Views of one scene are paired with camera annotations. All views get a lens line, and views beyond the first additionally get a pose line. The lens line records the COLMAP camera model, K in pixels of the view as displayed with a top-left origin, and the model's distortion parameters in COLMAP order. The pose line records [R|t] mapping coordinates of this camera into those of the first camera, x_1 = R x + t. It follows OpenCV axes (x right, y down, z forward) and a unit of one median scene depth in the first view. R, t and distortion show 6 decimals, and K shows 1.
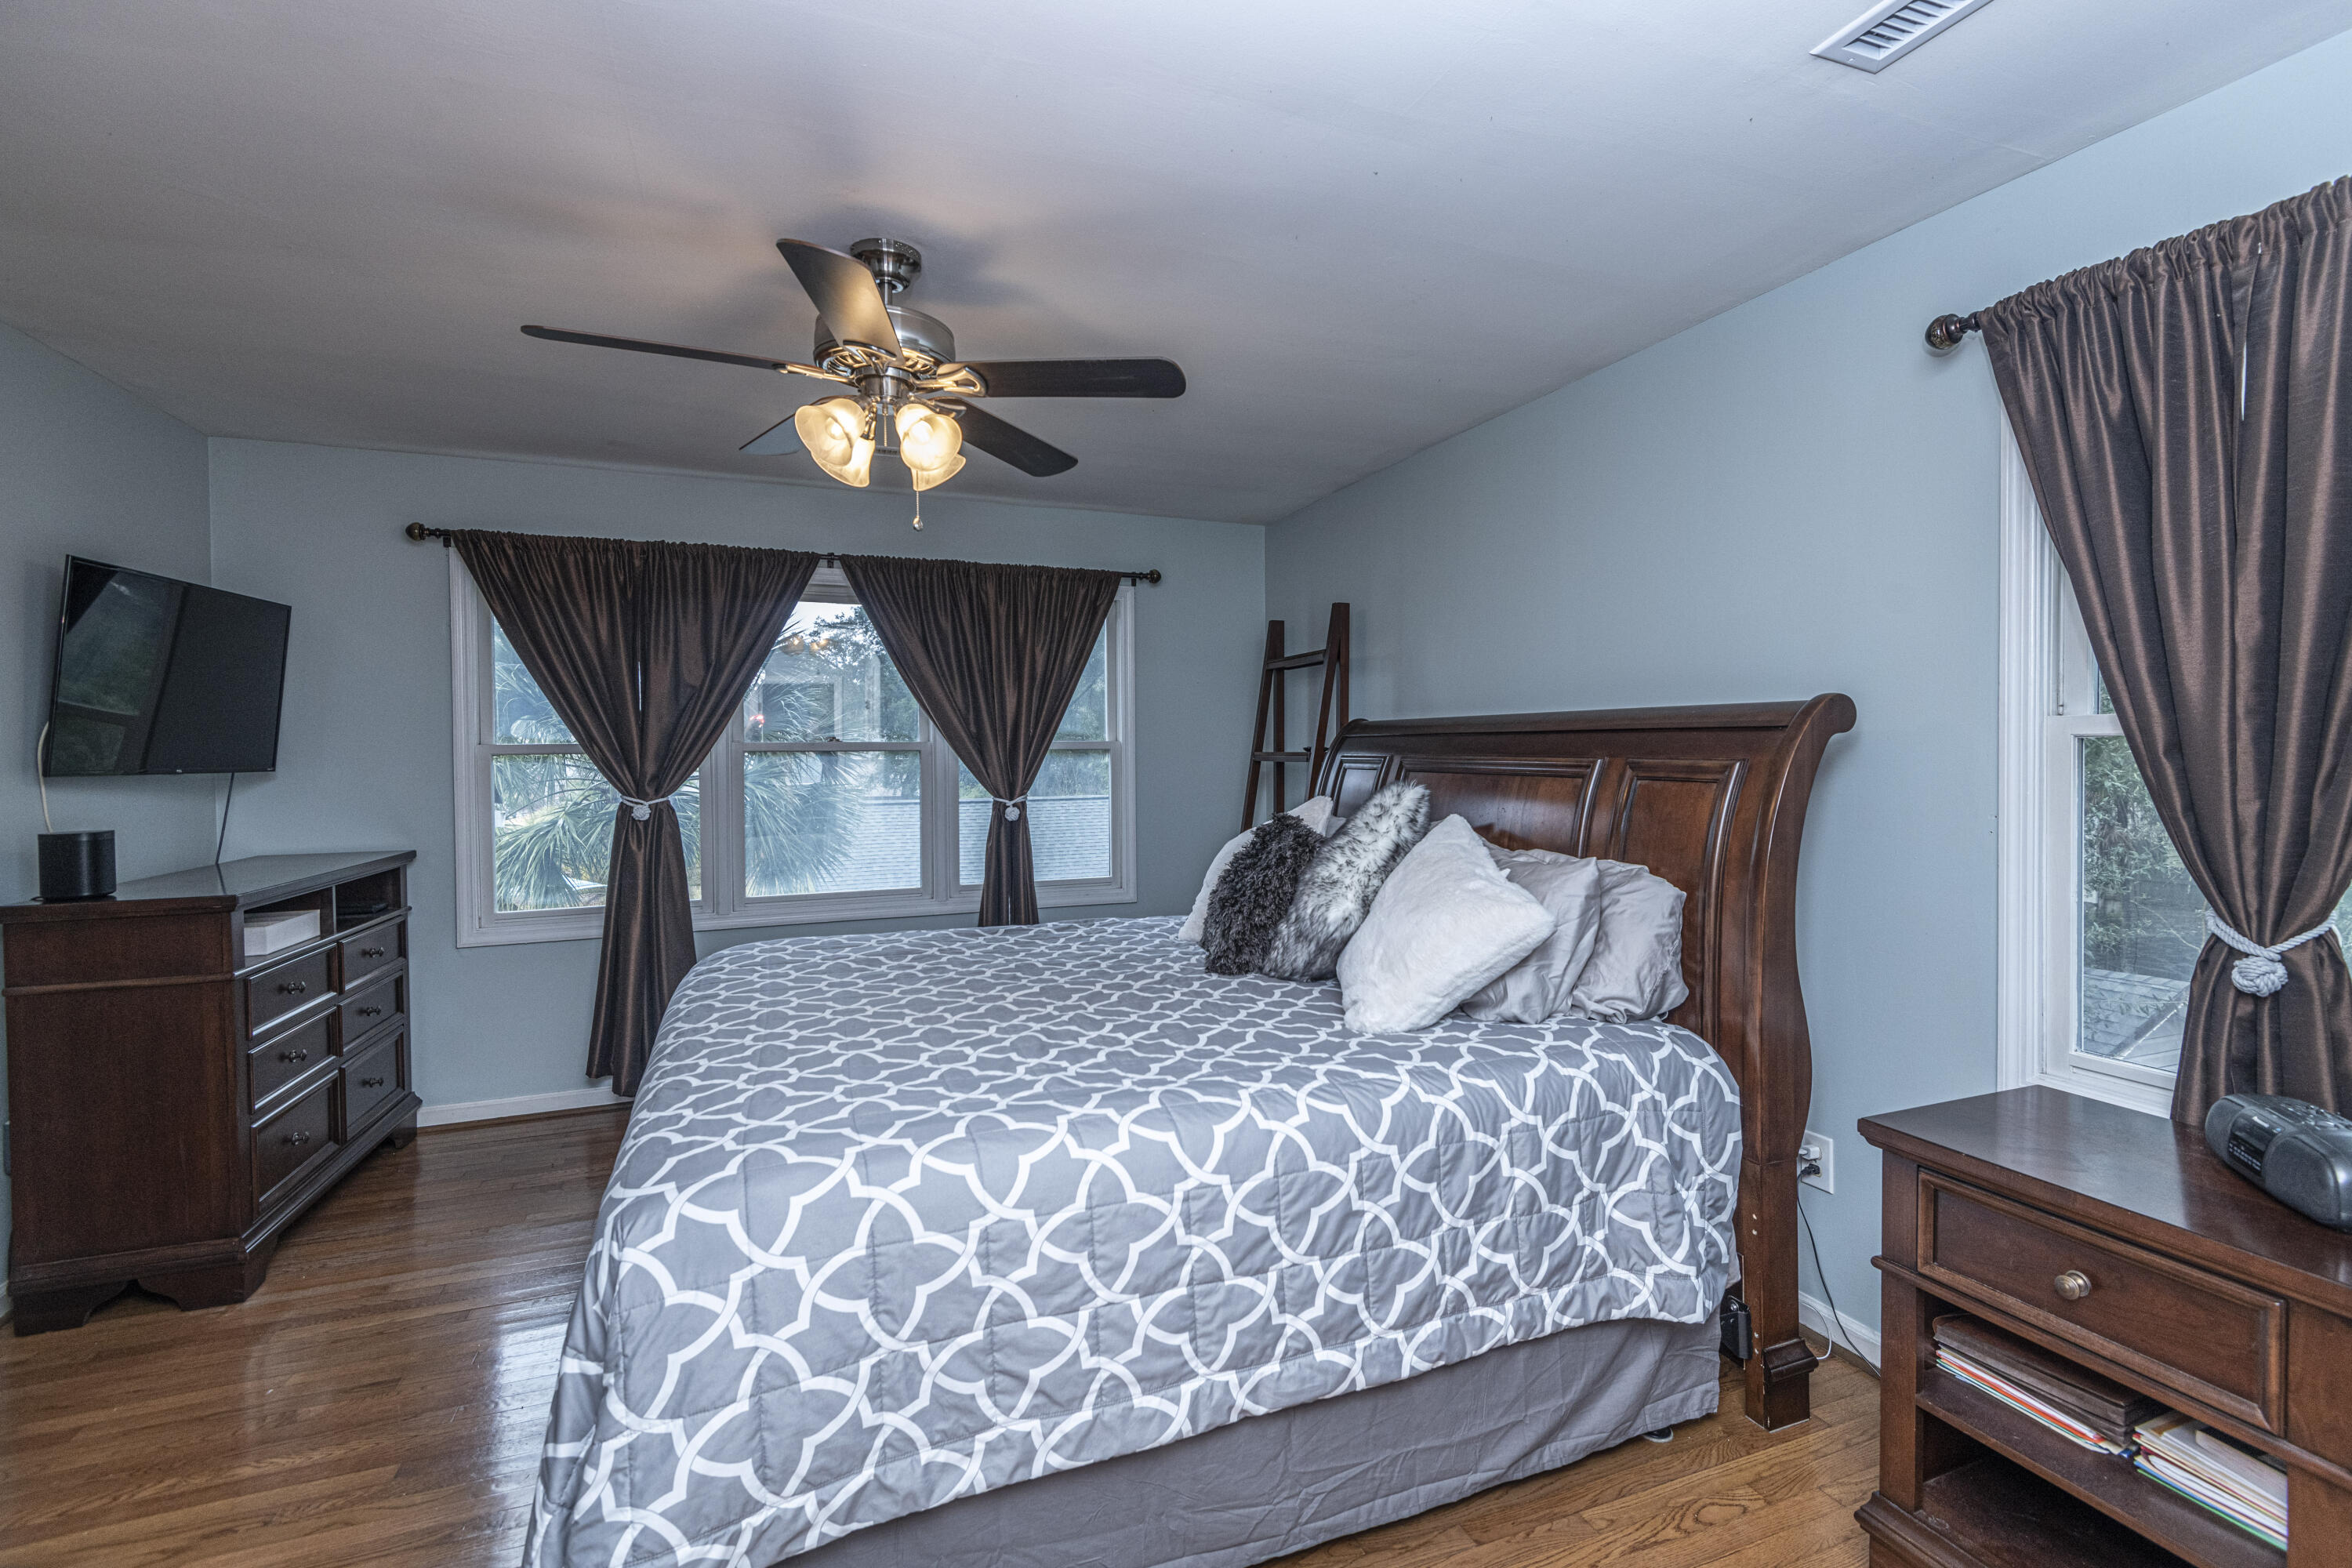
lens RADIAL K [[1108.4, 0, 1205.0], [0, 1108.4, 774.0], [0, 0, 1]] dist [0.036874, -0.023152]
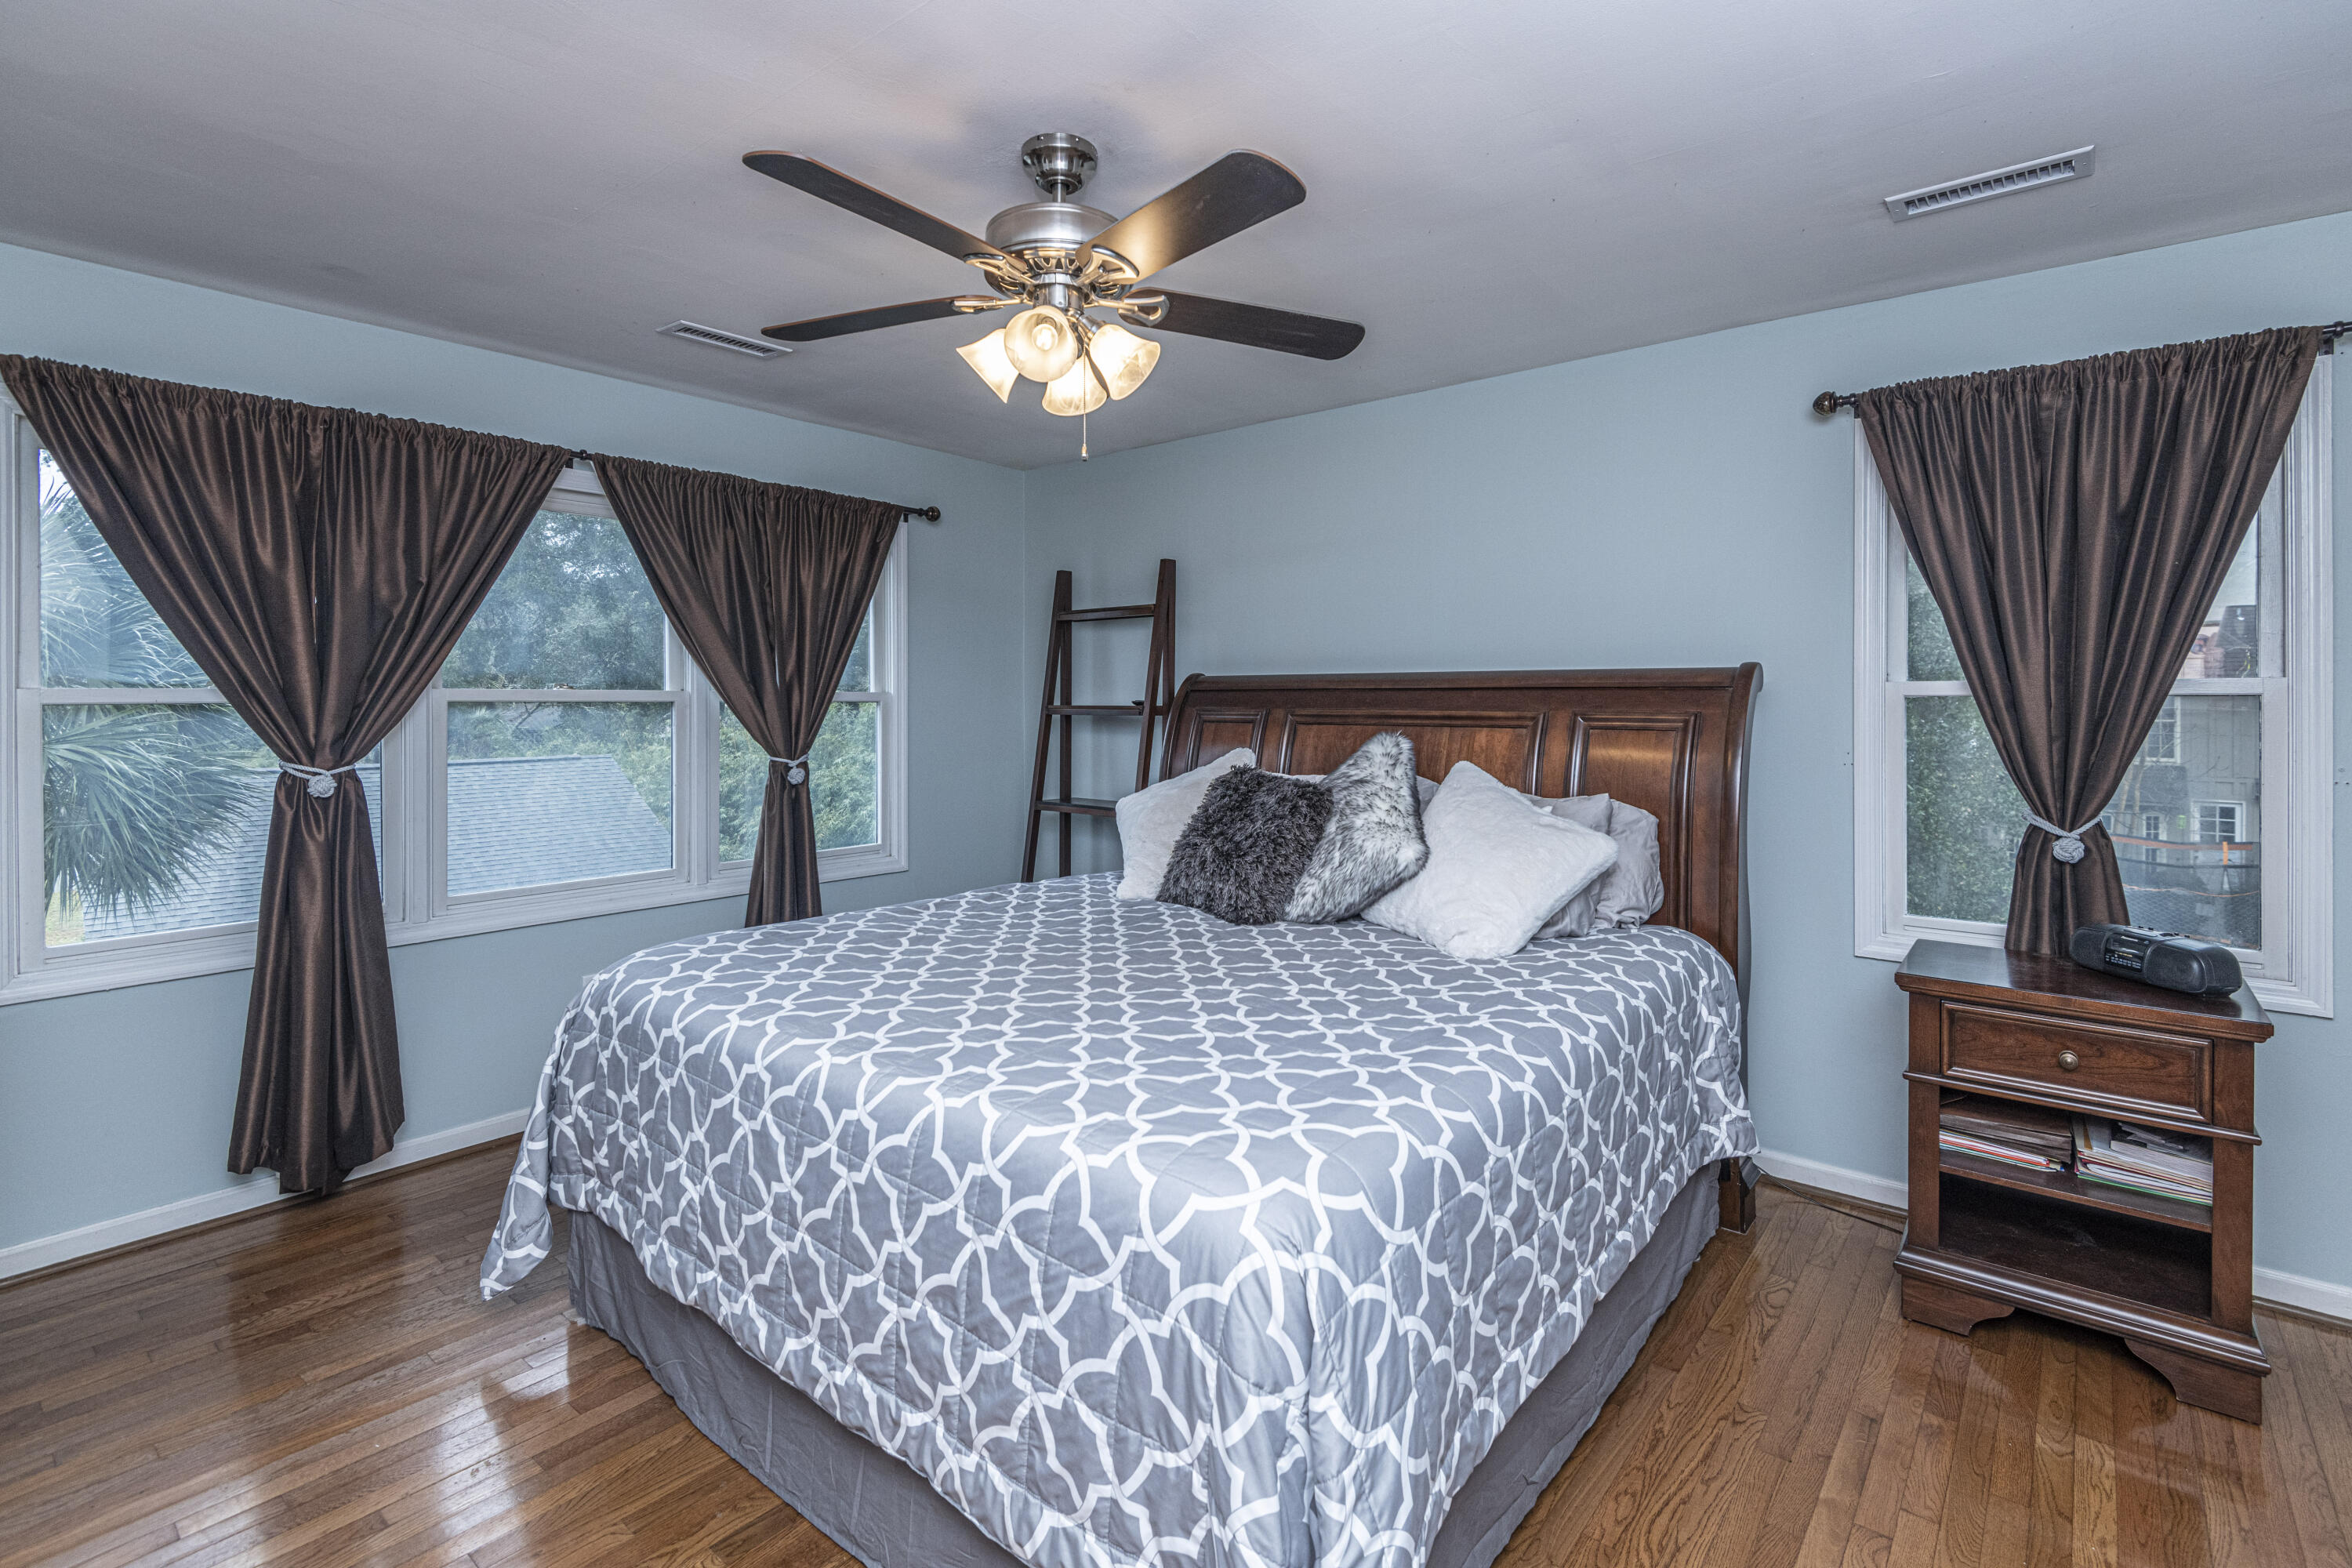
lens RADIAL K [[1137.3, 0, 1178.4], [0, 1137.3, 710.6], [0, 0, 1]] dist [0.031761, -0.026158]
pose [[0.868875, 0.002052, 0.495027, -0.671818], [0.006399, 0.999861, -0.015378, 0.001748], [-0.494990, 0.016529, 0.868742, 0.159928]]
